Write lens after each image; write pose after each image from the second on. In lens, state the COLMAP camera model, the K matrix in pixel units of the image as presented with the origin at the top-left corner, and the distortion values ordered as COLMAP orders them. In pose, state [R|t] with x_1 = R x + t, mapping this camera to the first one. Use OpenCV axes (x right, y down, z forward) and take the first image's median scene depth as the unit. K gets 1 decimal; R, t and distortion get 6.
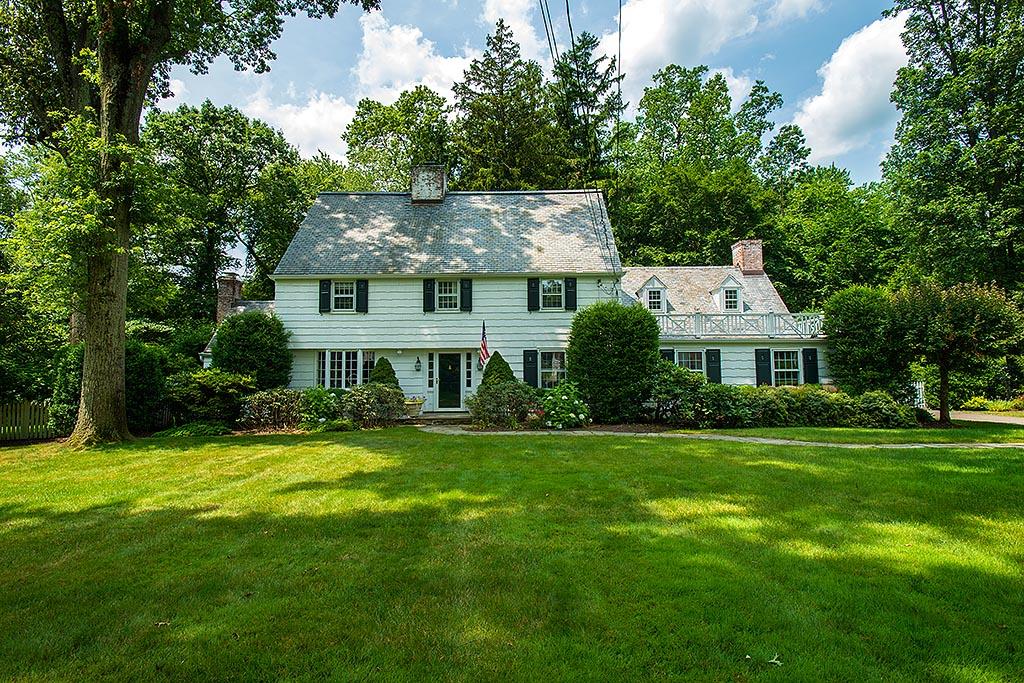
lens RADIAL K [[585.7, 0, 515.1], [0, 585.7, 338.7], [0, 0, 1]] dist [0.012590, -0.000367]
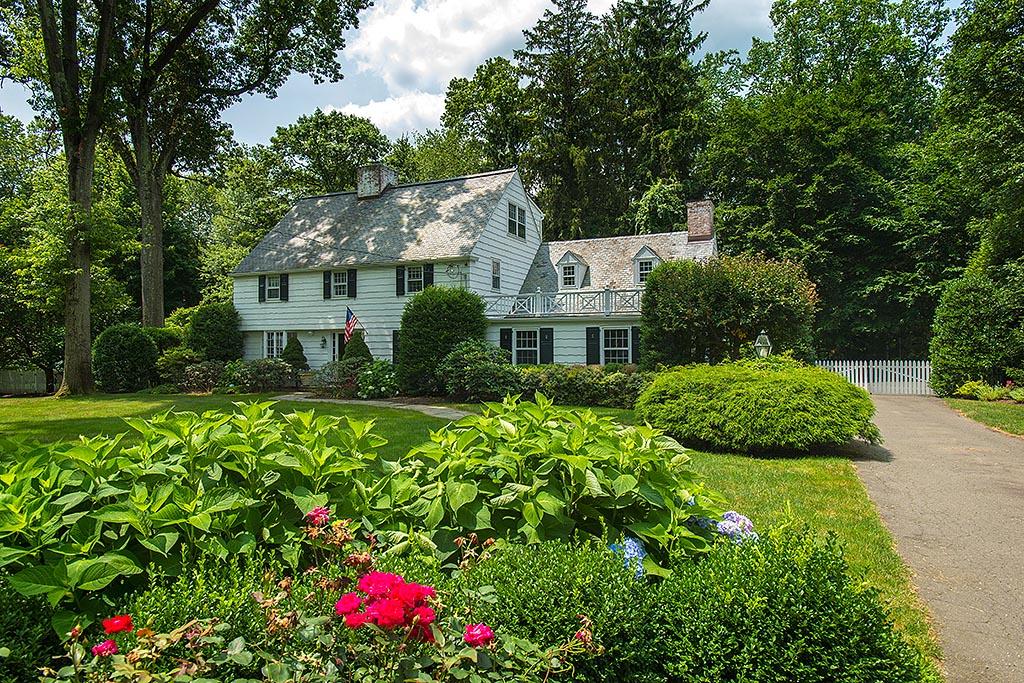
lens RADIAL K [[655.4, 0, 507.6], [0, 655.4, 346.3], [0, 0, 1]] dist [0.009437, -0.005163]
pose [[0.902504, 0.002622, -0.430673, 0.757685], [0.025331, 0.997927, 0.059158, -0.018953], [0.429935, -0.064300, 0.900567, -0.050806]]
